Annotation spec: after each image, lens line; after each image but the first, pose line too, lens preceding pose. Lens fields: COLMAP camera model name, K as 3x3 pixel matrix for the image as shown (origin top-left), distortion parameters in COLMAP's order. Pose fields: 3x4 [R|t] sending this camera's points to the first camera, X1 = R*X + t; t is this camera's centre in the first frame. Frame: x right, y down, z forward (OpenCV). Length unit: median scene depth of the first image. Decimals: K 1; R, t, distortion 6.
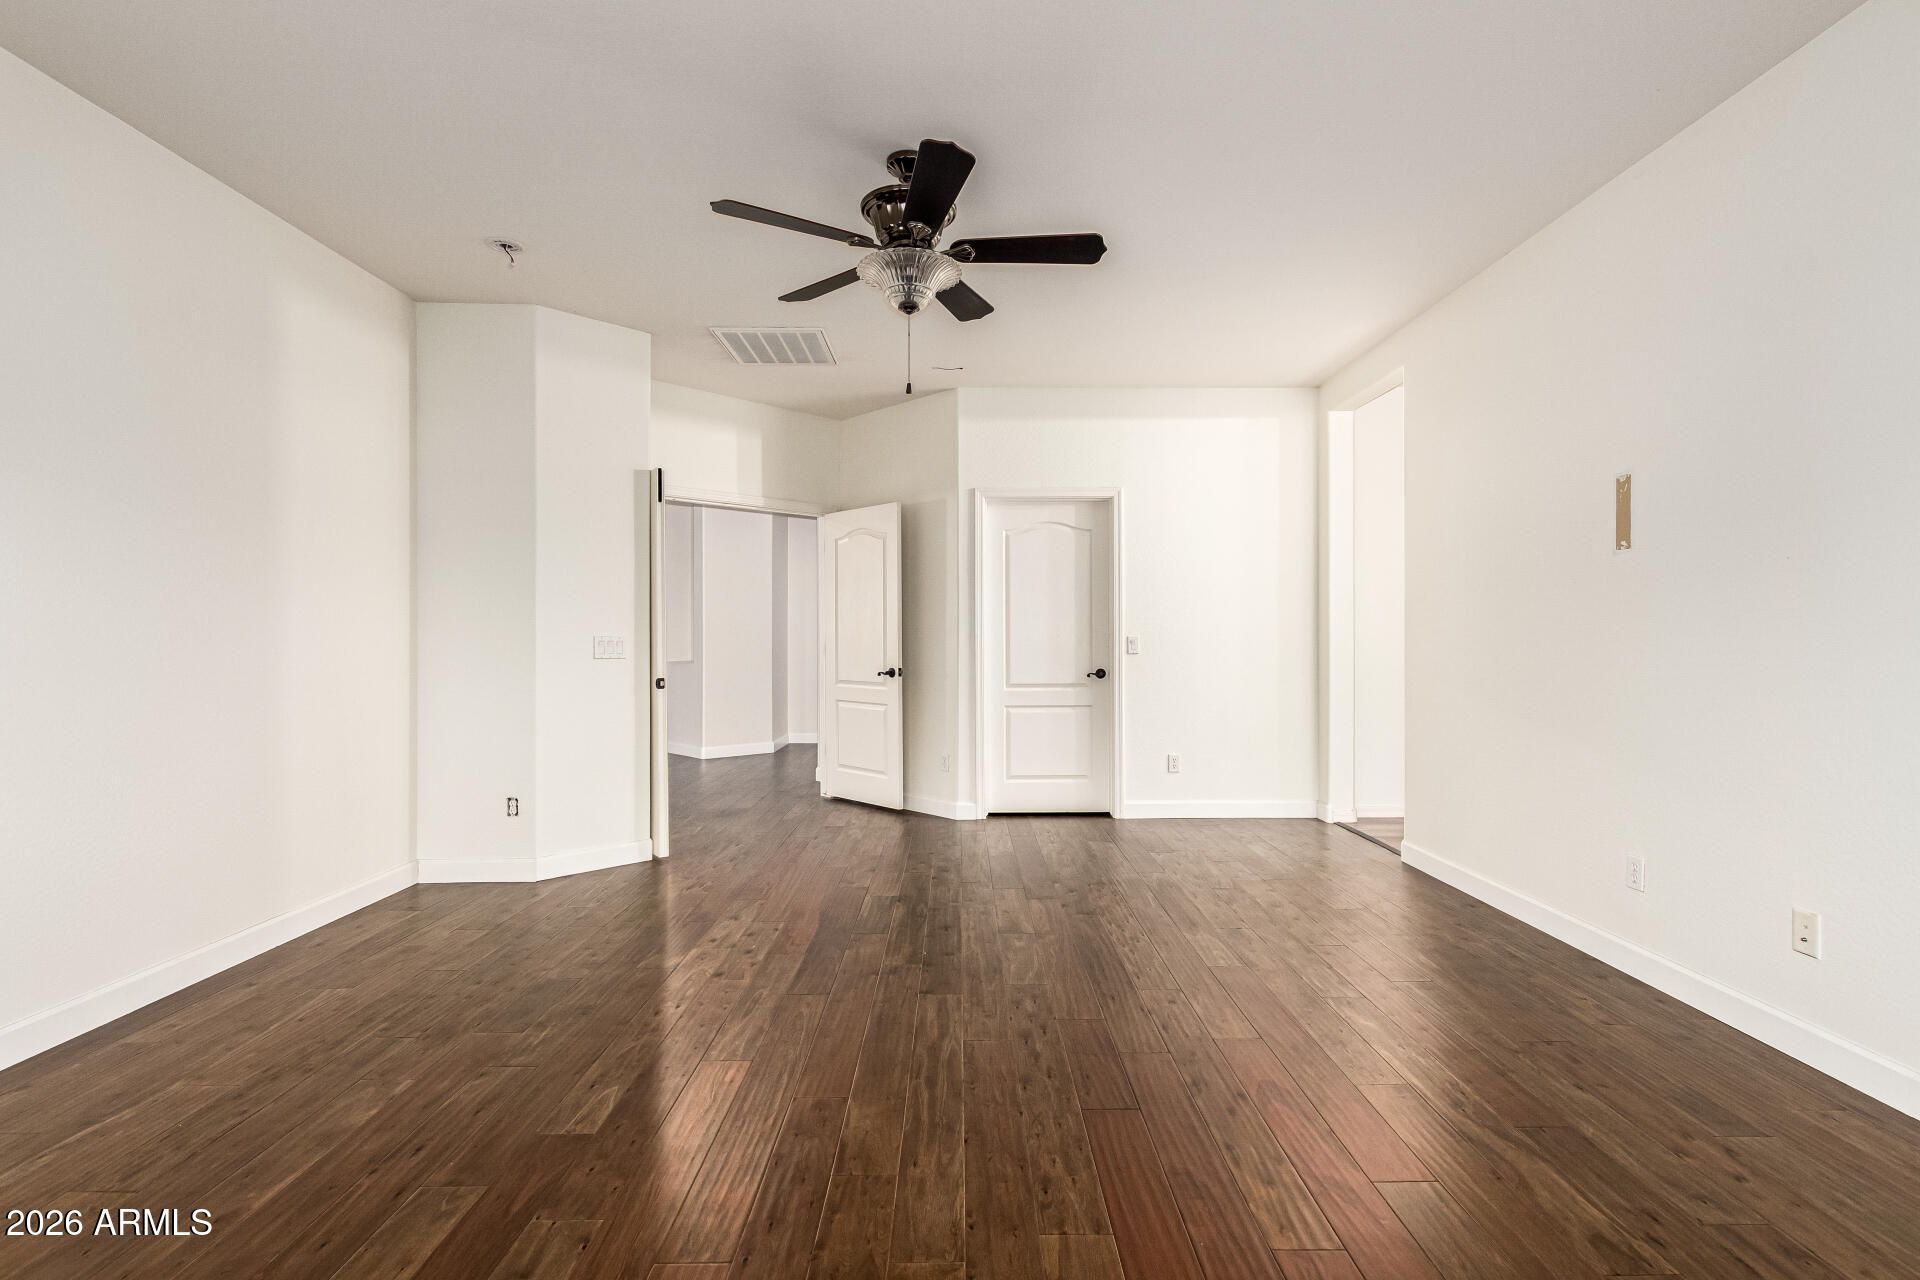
lens RADIAL K [[877.6, 0, 963.7], [0, 877.6, 640.5], [0, 0, 1]] dist [-0.003712, -0.001437]
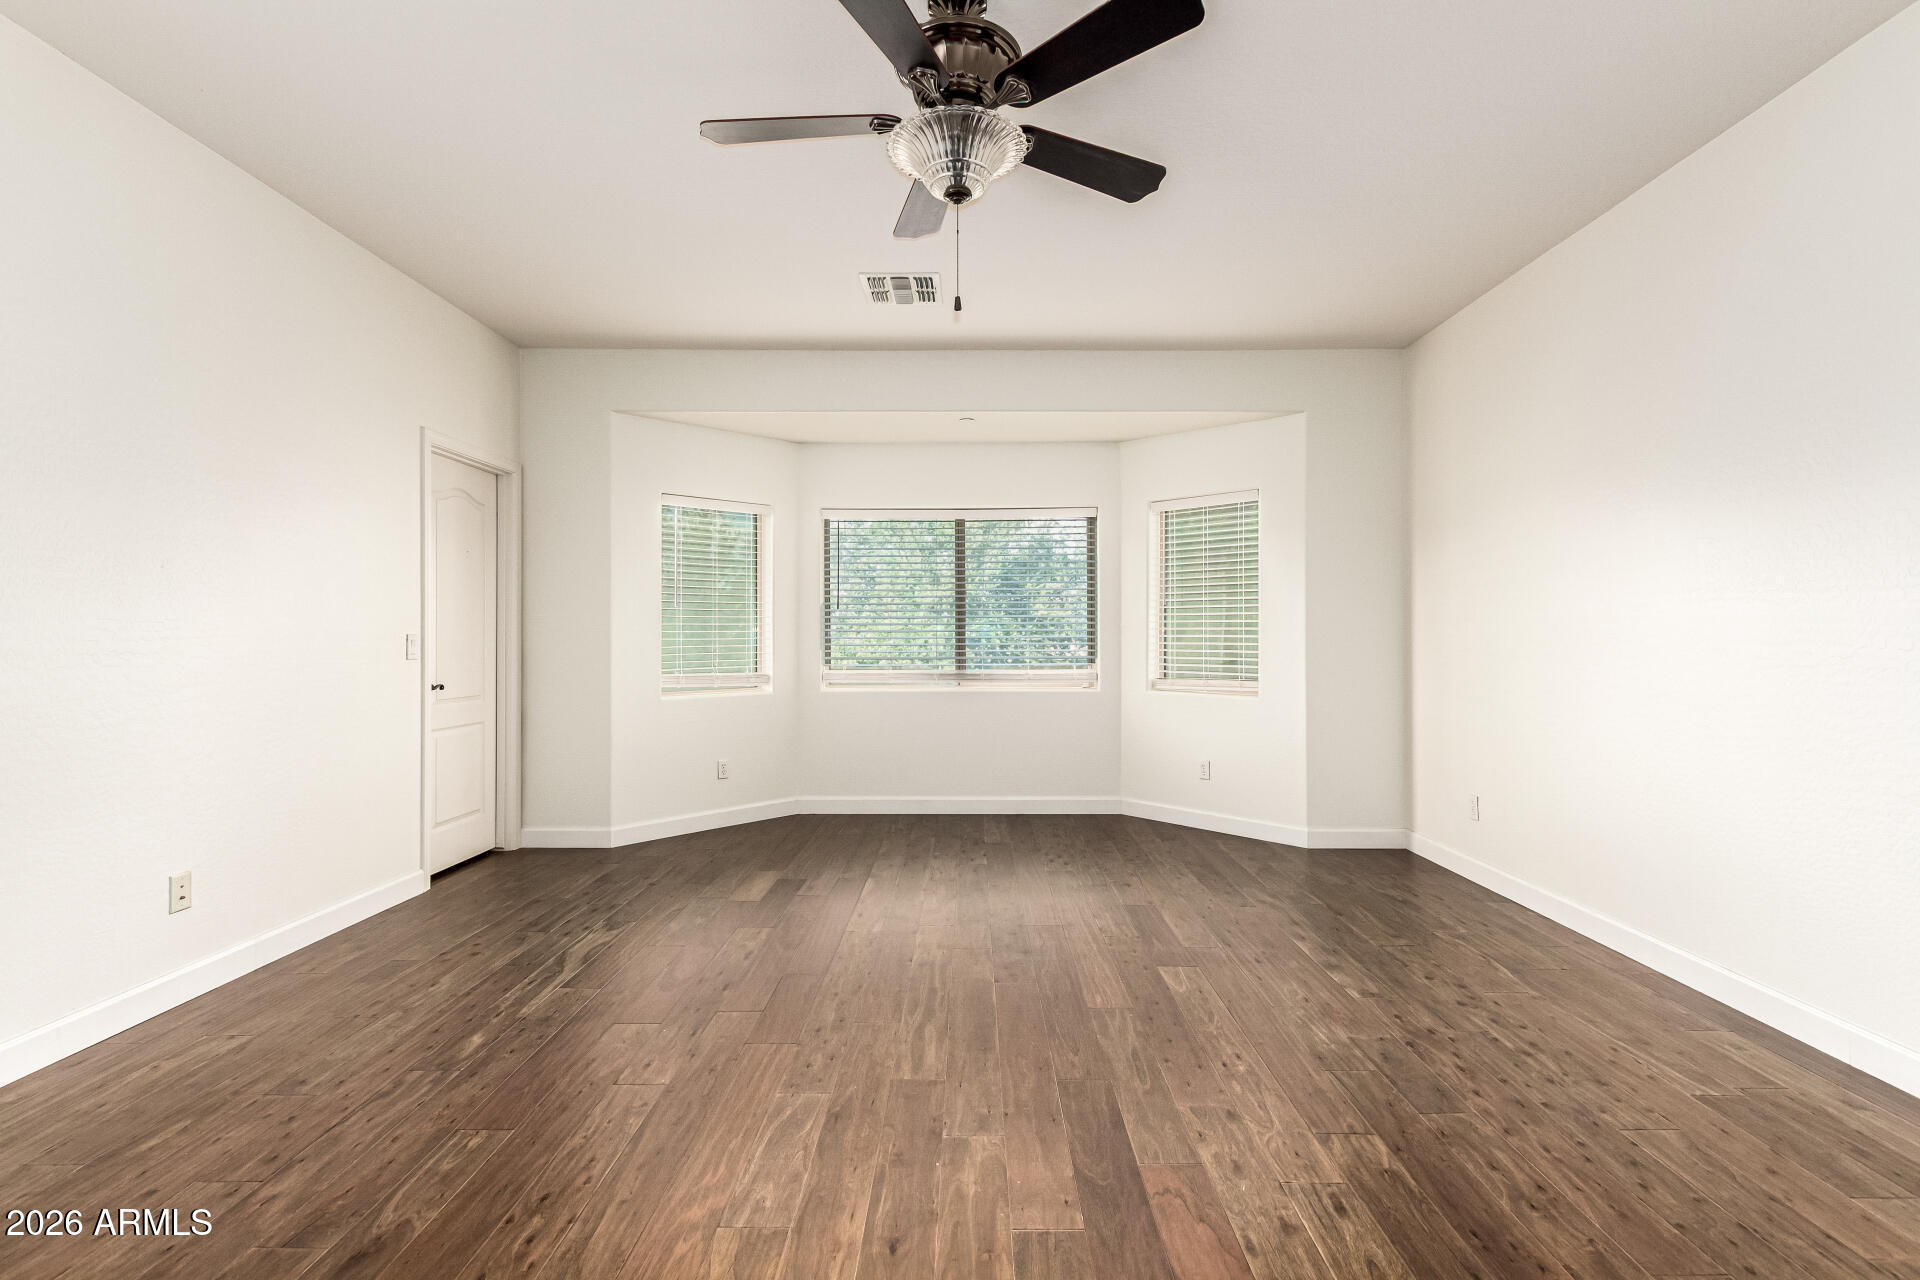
lens RADIAL K [[877.6, 0, 957.6], [0, 877.6, 639.1], [0, 0, 1]] dist [-0.003712, -0.001437]
pose [[-0.999770, 0.002159, 0.021338, -0.089750], [0.002199, 0.999996, 0.001855, -0.001931], [-0.021334, 0.001901, -0.999771, 1.999648]]
